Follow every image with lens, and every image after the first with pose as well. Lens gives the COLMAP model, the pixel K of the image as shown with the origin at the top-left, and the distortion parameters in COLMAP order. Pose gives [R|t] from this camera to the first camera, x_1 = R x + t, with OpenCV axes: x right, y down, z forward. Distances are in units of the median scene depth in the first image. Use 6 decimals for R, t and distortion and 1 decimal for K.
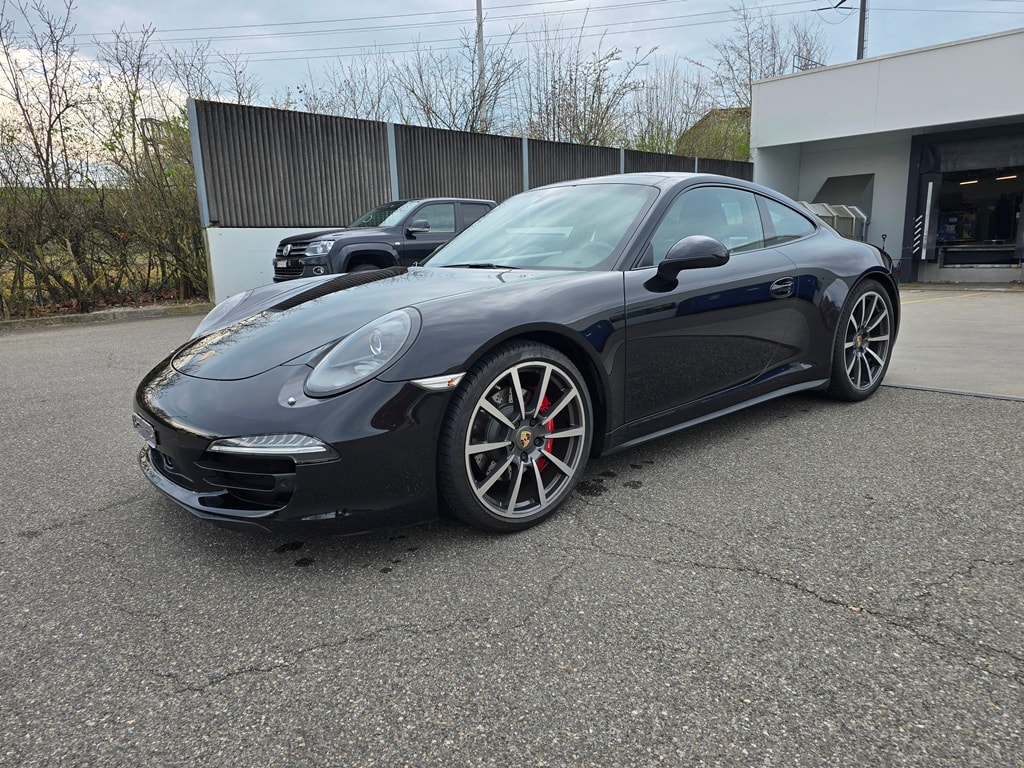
lens RADIAL K [[685.3, 0, 510.5], [0, 685.3, 381.2], [0, 0, 1]] dist [0.056428, -0.046600]
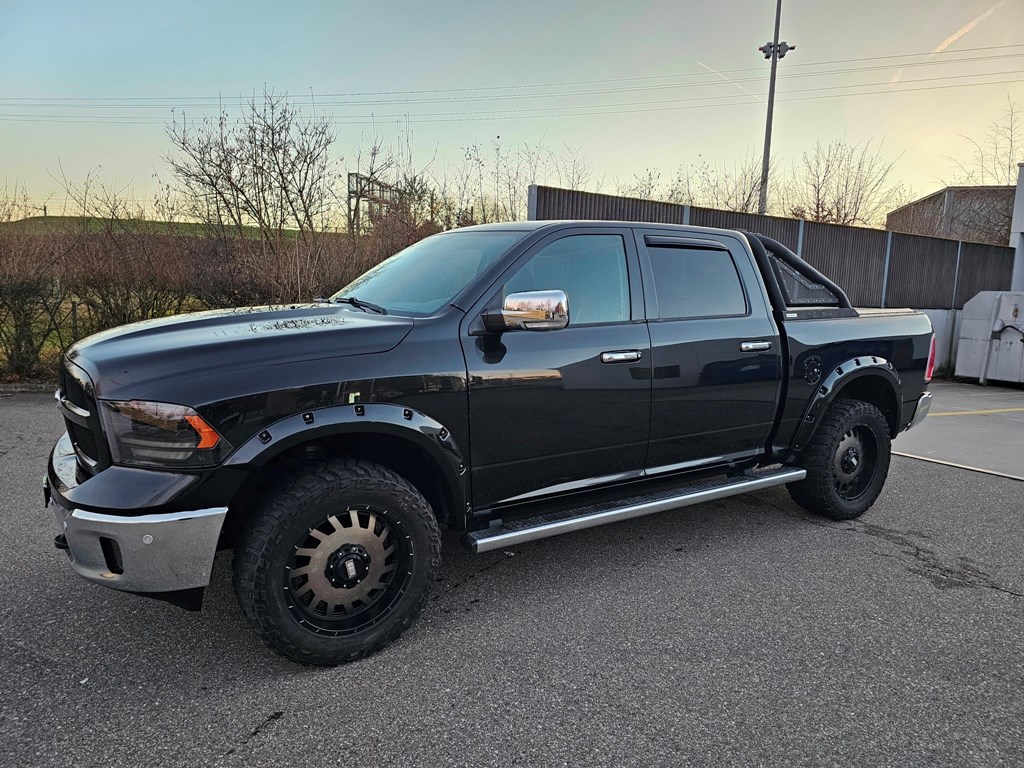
lens RADIAL K [[685.3, 0, 510.8], [0, 685.3, 385.9], [0, 0, 1]] dist [0.056428, -0.046600]
pose [[0.979865, 0.086814, -0.179802, -0.258817], [-0.098237, 0.993608, -0.055615, -0.028817], [0.173825, 0.072158, 0.982129, -0.037633]]
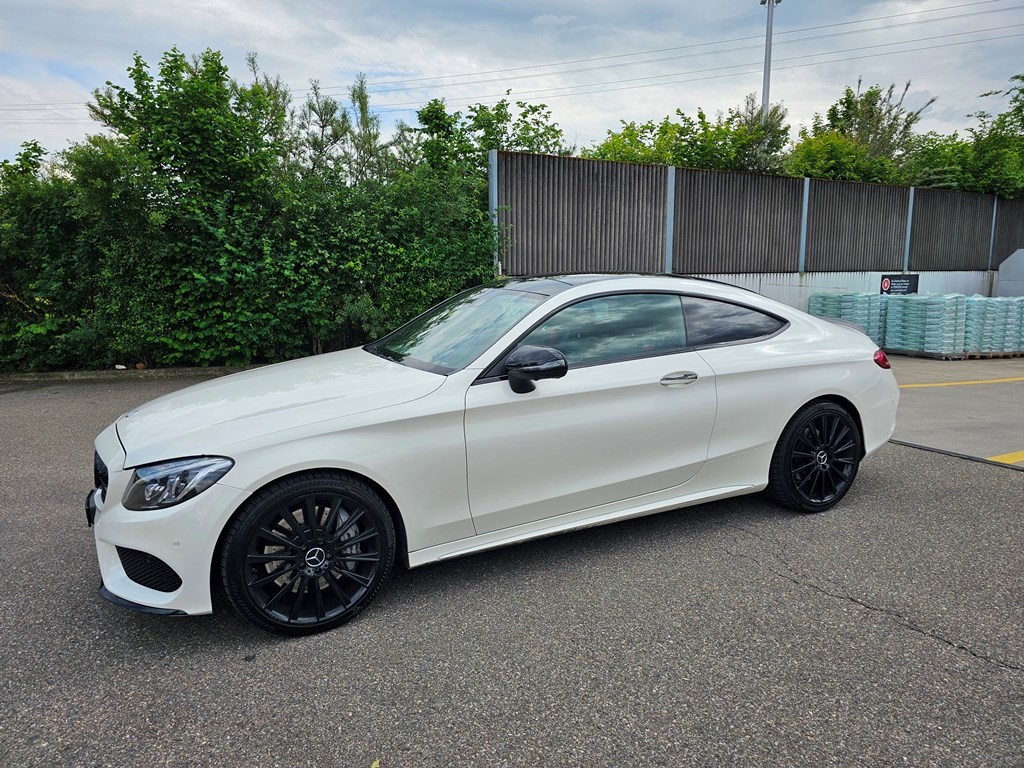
lens RADIAL K [[685.3, 0, 509.9], [0, 685.3, 386.1], [0, 0, 1]] dist [0.056428, -0.046600]
pose [[0.965674, 0.071075, -0.249844, -0.151149], [-0.078721, 0.996681, -0.020735, -0.039905], [0.247541, 0.039691, 0.968064, 0.037806]]
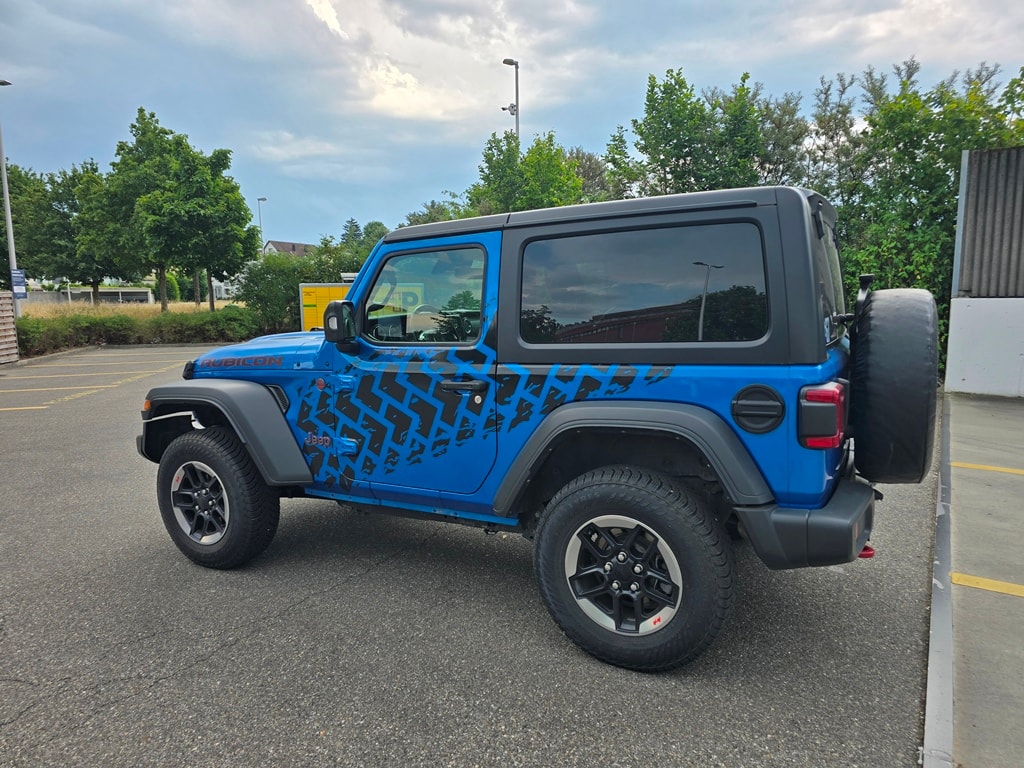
lens RADIAL K [[685.3, 0, 514.4], [0, 685.3, 387.4], [0, 0, 1]] dist [0.056428, -0.046600]
pose [[0.233094, 0.158966, -0.959373, 0.270930], [-0.187206, 0.975431, 0.116142, -0.109248], [0.954265, 0.152529, 0.257126, 0.270651]]
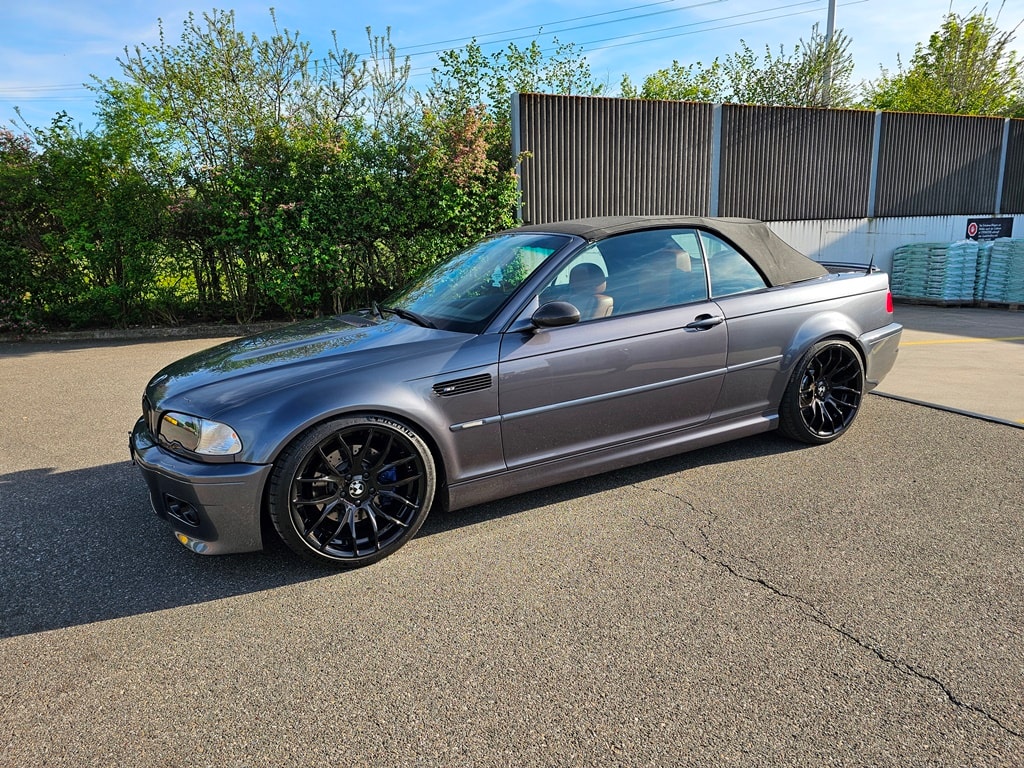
lens RADIAL K [[685.3, 0, 510.8], [0, 685.3, 385.5], [0, 0, 1]] dist [0.056428, -0.046600]
pose [[0.930509, 0.087632, -0.355631, -0.087525], [-0.077350, 0.996074, 0.043059, -0.041210], [0.358008, -0.012559, 0.933634, 0.092692]]
